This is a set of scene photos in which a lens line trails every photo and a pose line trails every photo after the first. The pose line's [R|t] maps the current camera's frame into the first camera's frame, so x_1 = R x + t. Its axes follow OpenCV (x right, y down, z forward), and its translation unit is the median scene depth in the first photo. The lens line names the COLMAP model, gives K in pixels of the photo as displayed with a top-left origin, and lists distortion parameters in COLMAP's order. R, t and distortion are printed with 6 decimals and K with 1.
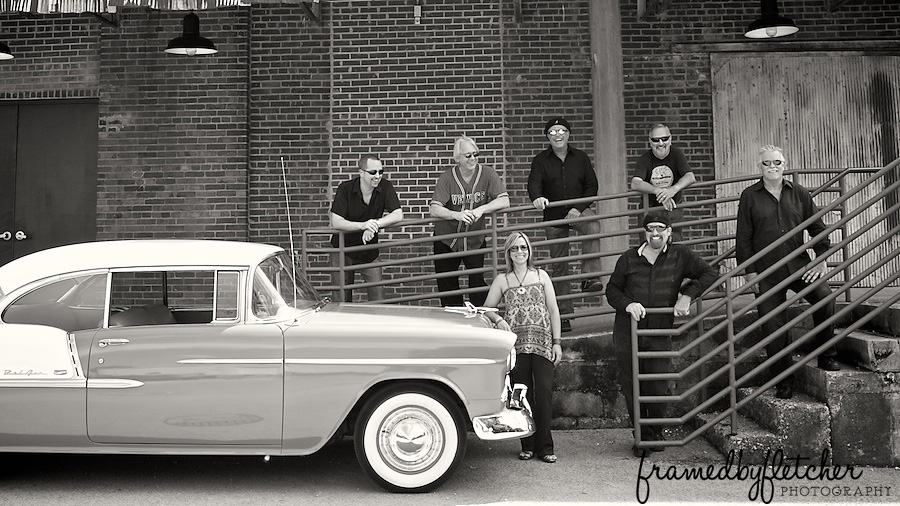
lens RADIAL K [[1049.7, 0, 434.3], [0, 1049.7, 115.9], [0, 0, 1]] dist [-0.070712, 0.000000]
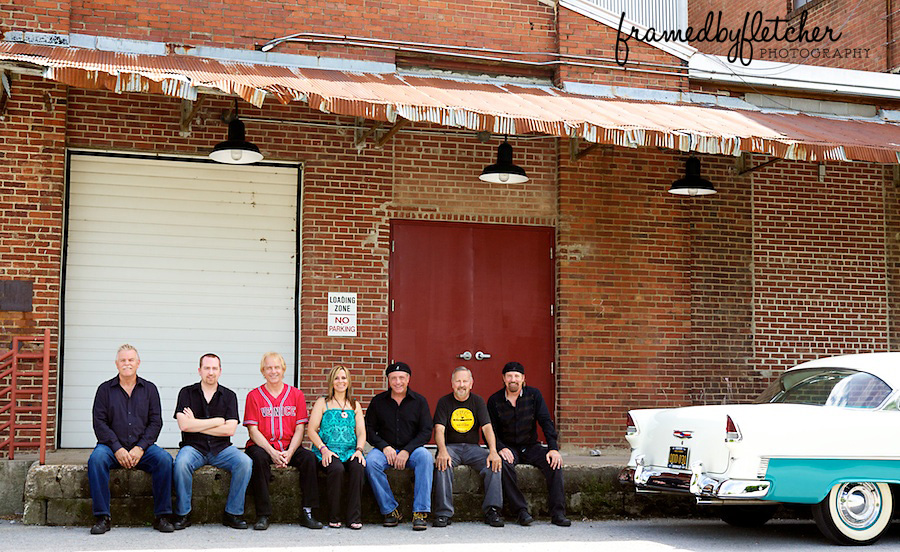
lens RADIAL K [[1241.2, 0, 439.7], [0, 1241.2, 302.5], [0, 0, 1]] dist [-0.003635, 0.000000]
pose [[0.951290, 0.052297, 0.303829, -0.819482], [-0.060624, 0.997998, 0.018035, 0.043671], [-0.302278, -0.035576, 0.952556, -0.153533]]
